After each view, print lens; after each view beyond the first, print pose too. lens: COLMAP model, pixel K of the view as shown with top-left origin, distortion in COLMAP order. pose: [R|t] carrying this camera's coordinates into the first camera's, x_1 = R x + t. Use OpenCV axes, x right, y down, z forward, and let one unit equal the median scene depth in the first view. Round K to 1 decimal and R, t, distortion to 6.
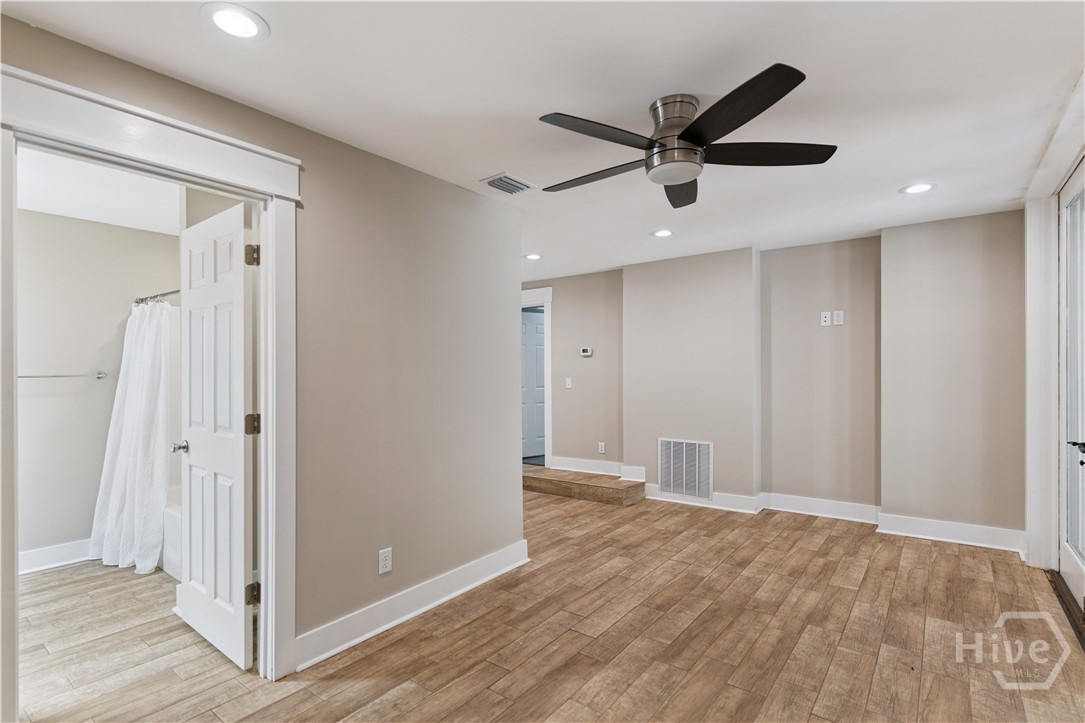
lens RADIAL K [[512.6, 0, 546.4], [0, 512.6, 368.7], [0, 0, 1]] dist [-0.002048, 0.001303]
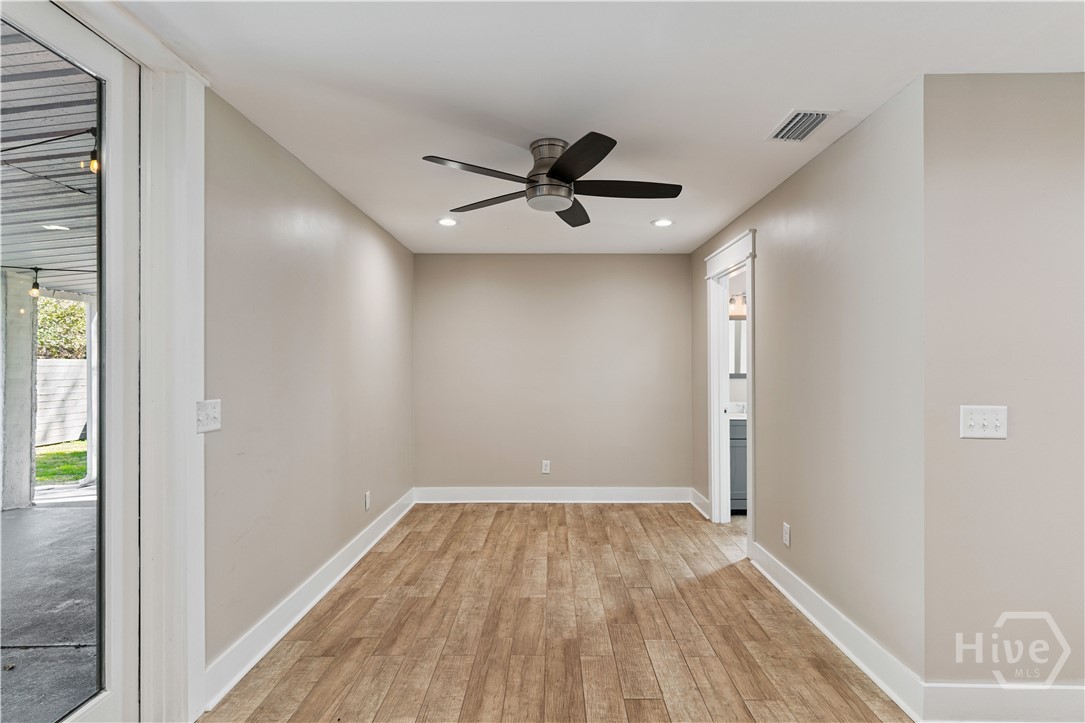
lens RADIAL K [[512.6, 0, 544.1], [0, 512.6, 362.0], [0, 0, 1]] dist [-0.002048, 0.001303]
pose [[-0.797542, 0.005909, -0.603235, 0.897051], [0.010352, 0.999939, -0.003892, -0.009281], [0.603175, -0.009349, -0.797554, 1.784343]]
